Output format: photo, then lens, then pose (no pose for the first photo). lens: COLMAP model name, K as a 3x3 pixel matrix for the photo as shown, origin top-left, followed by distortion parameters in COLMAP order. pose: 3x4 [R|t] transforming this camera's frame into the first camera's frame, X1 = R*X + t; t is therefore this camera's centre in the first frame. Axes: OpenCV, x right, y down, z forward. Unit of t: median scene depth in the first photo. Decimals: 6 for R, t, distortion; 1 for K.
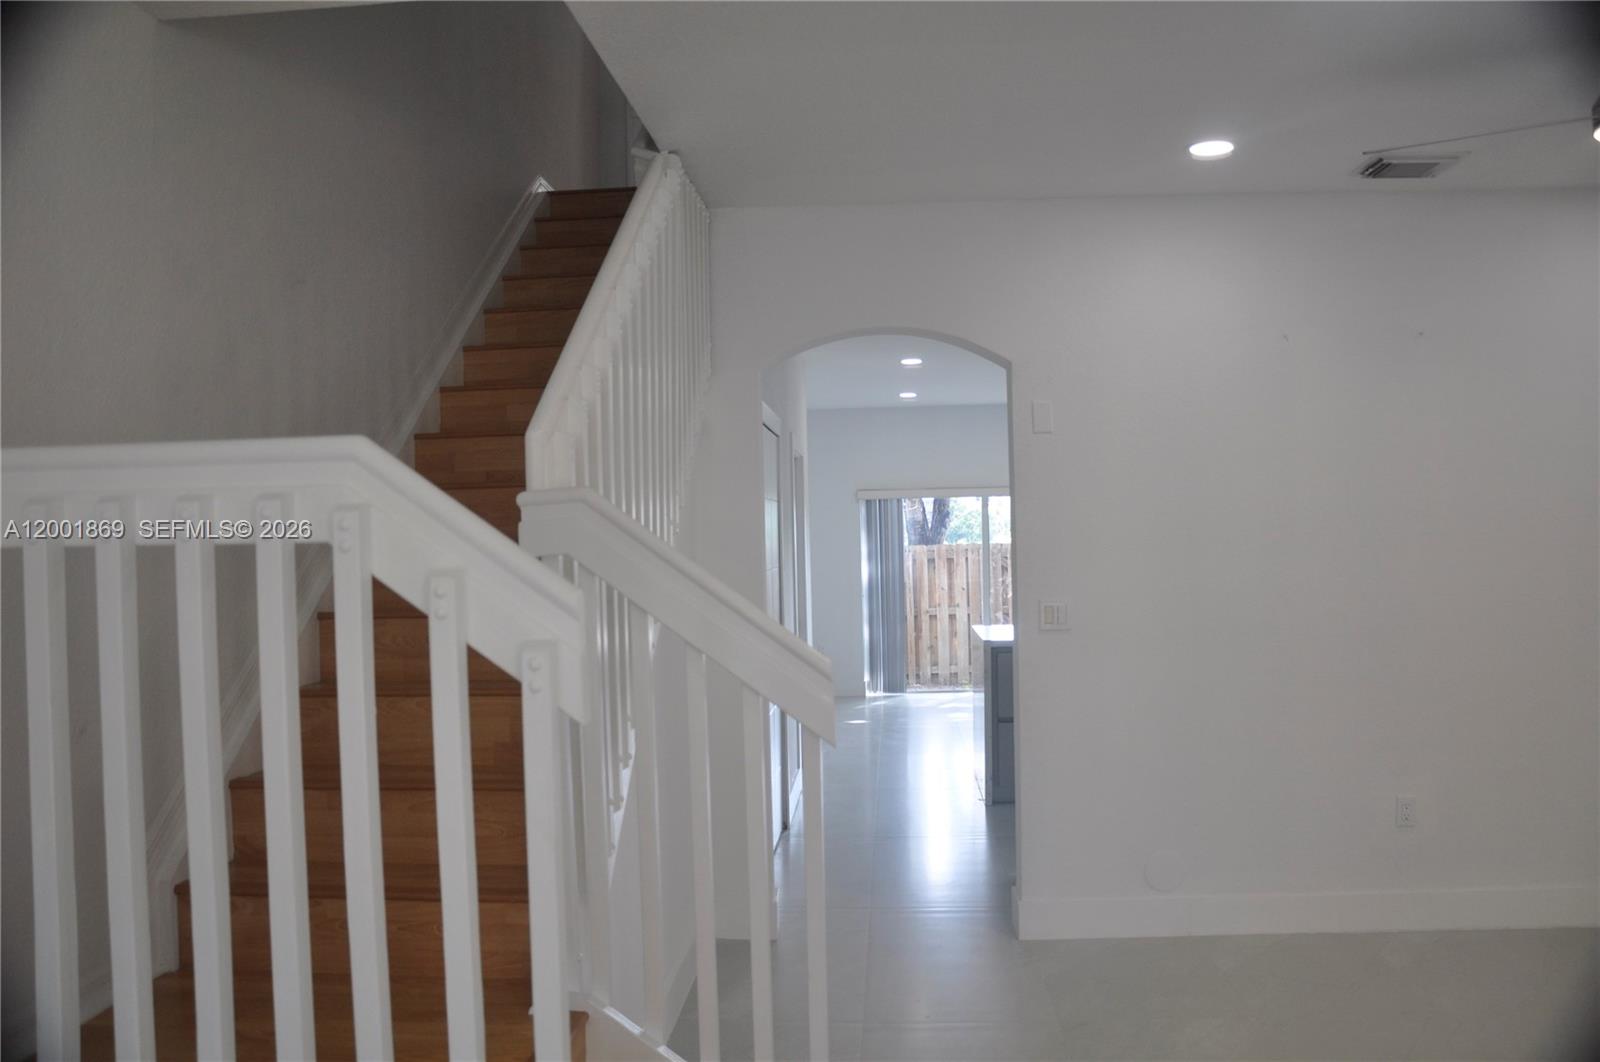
lens RADIAL K [[1220.4, 0, 800.0], [0, 1220.4, 531.0], [0, 0, 1]] dist [-0.111872, 0.002101]
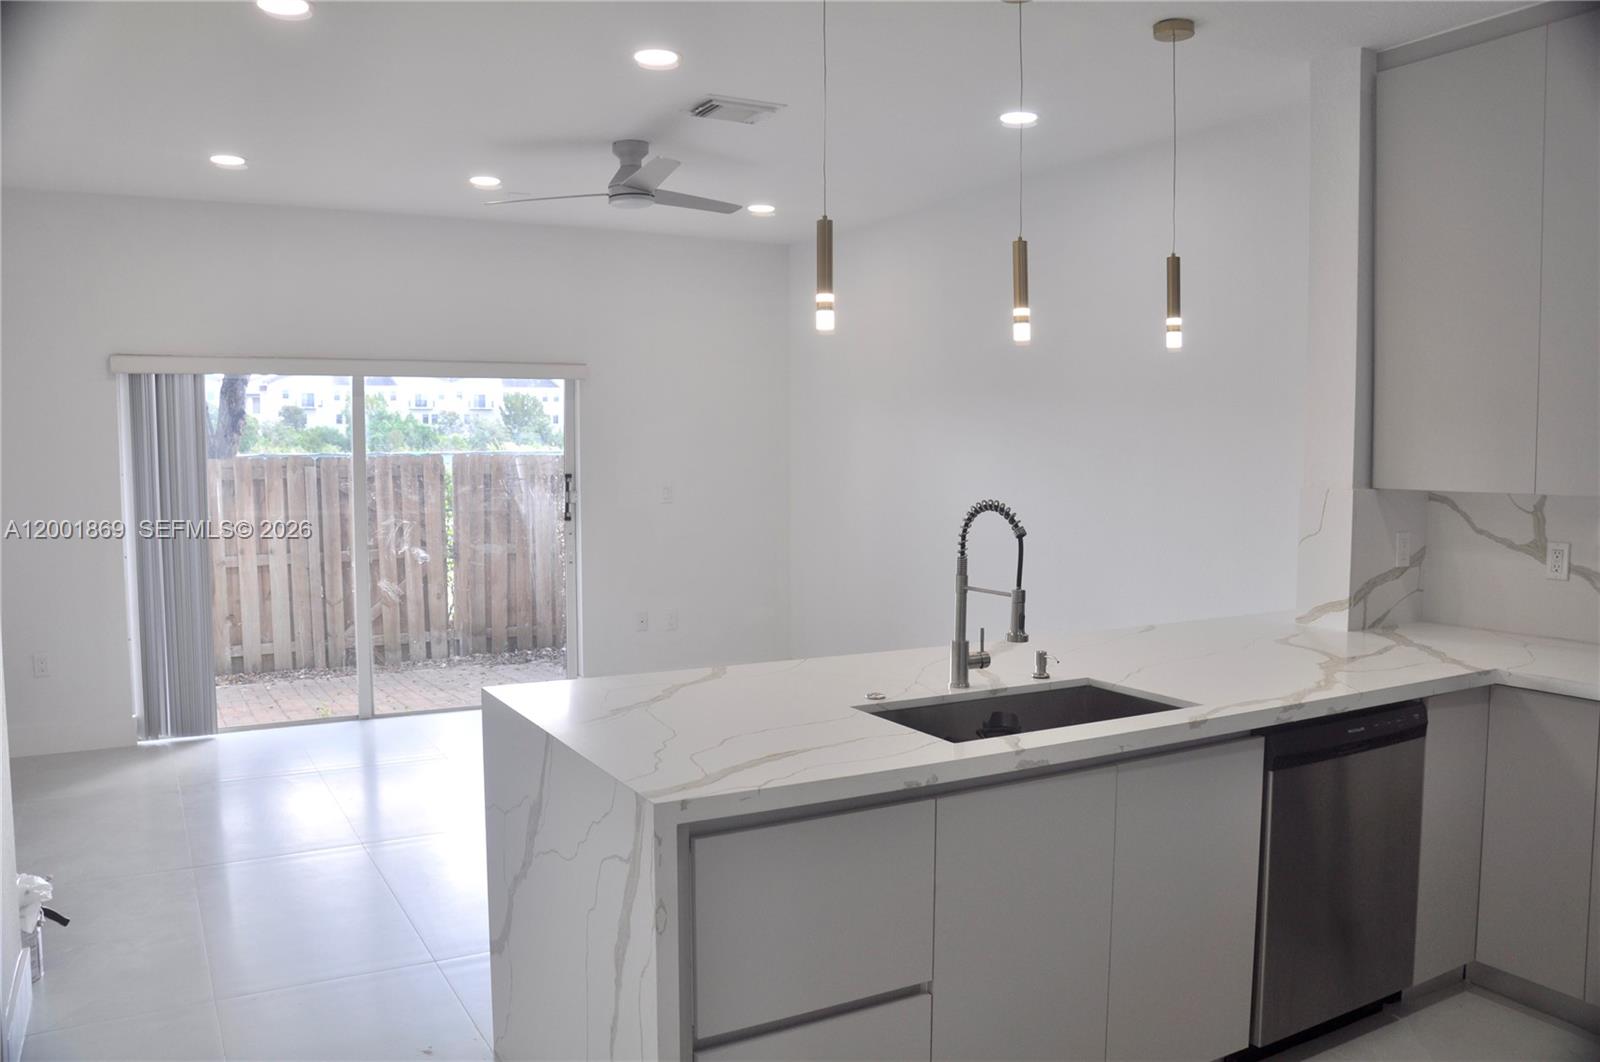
lens RADIAL K [[1220.4, 0, 800.0], [0, 1220.4, 531.0], [0, 0, 1]] dist [-0.111872, 0.002101]
pose [[0.831403, -0.022150, 0.555228, 0.009225], [-0.018413, 0.997558, 0.067367, 0.001515], [-0.555365, -0.066233, 0.828965, 0.309752]]
